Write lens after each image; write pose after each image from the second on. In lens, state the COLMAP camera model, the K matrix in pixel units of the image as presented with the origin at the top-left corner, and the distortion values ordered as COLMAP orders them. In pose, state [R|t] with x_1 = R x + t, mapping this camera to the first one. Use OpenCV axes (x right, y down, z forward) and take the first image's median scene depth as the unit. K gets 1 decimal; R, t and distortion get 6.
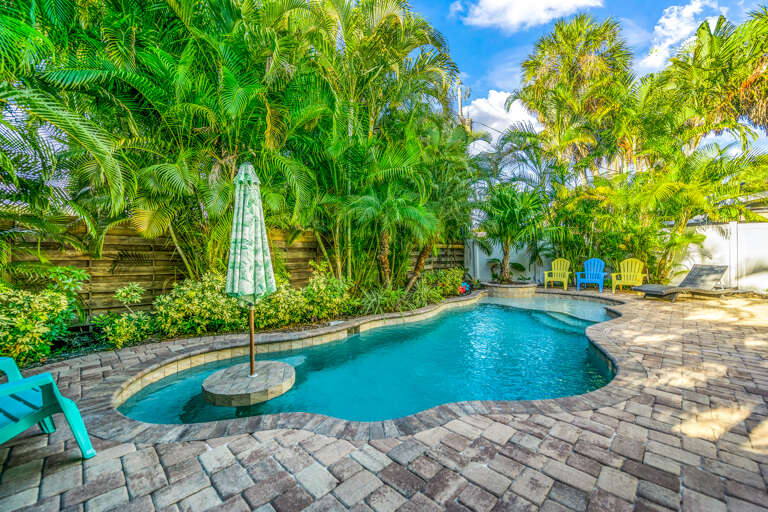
lens RADIAL K [[318.9, 0, 384.0], [0, 318.9, 256.0], [0, 0, 1]] dist [0.000182, -0.000045]
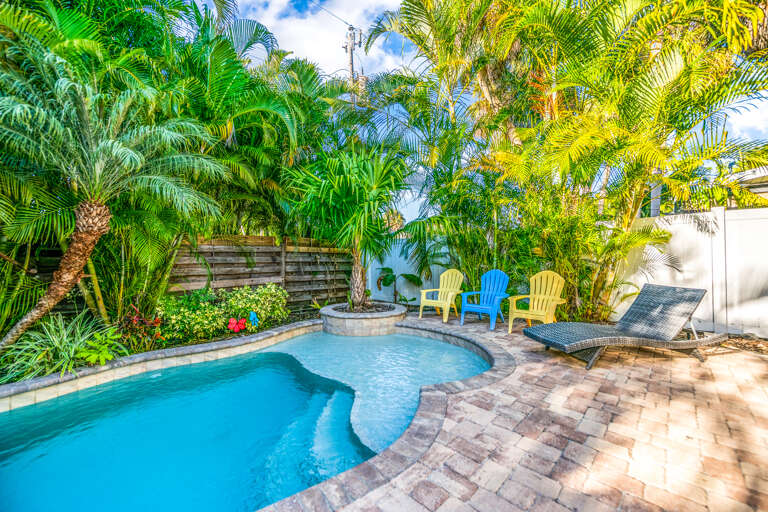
lens RADIAL K [[306.6, 0, 384.0], [0, 306.6, 256.0], [0, 0, 1]] dist [-0.021105, 0.000037]
pose [[0.999745, 0.001308, -0.022554, 0.486707], [-0.001619, 0.999904, -0.013780, -0.010793], [0.022534, 0.013813, 0.999651, 0.434511]]
